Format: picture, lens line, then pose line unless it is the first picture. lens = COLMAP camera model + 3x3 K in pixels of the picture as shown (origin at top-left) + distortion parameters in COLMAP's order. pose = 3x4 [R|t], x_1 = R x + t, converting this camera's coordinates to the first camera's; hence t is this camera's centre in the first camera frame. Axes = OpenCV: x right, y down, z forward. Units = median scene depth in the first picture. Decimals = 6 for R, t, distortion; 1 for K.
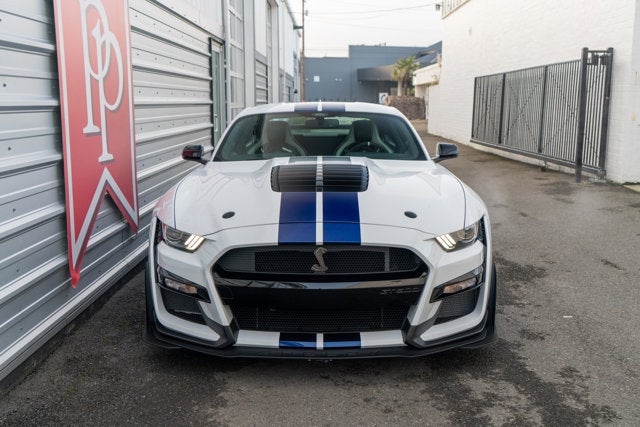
lens RADIAL K [[709.8, 0, 320.0], [0, 709.8, 213.5], [0, 0, 1]] dist [0.012860, 0.027826]
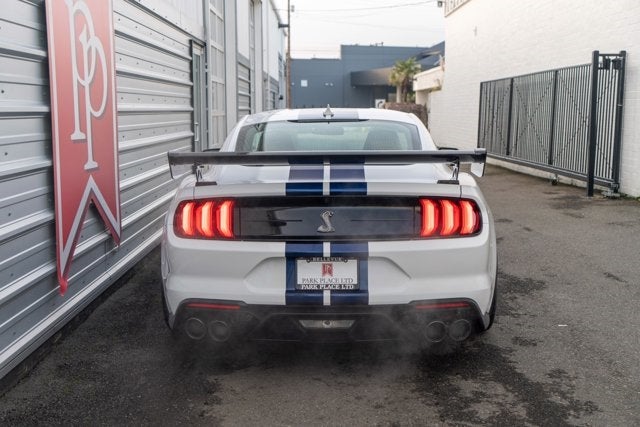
lens RADIAL K [[820.3, 0, 320.0], [0, 820.3, 213.5], [0, 0, 1]] dist [0.028985, 0.039063]
pose [[0.999890, -0.001265, 0.014808, -0.004496], [0.001706, 0.999554, -0.029819, 0.022318], [-0.014763, 0.029841, 0.999446, -0.133931]]
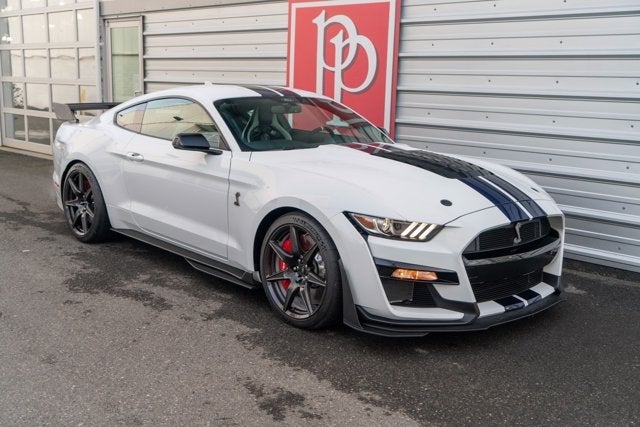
lens RADIAL K [[740.8, 0, 320.0], [0, 740.8, 213.5], [0, 0, 1]] dist [0.010024, 0.029593]
pose [[-0.710277, 0.113929, -0.694642, 0.849750], [-0.129718, 0.948731, 0.288240, -0.352516], [0.691867, 0.294837, -0.659083, 2.120026]]
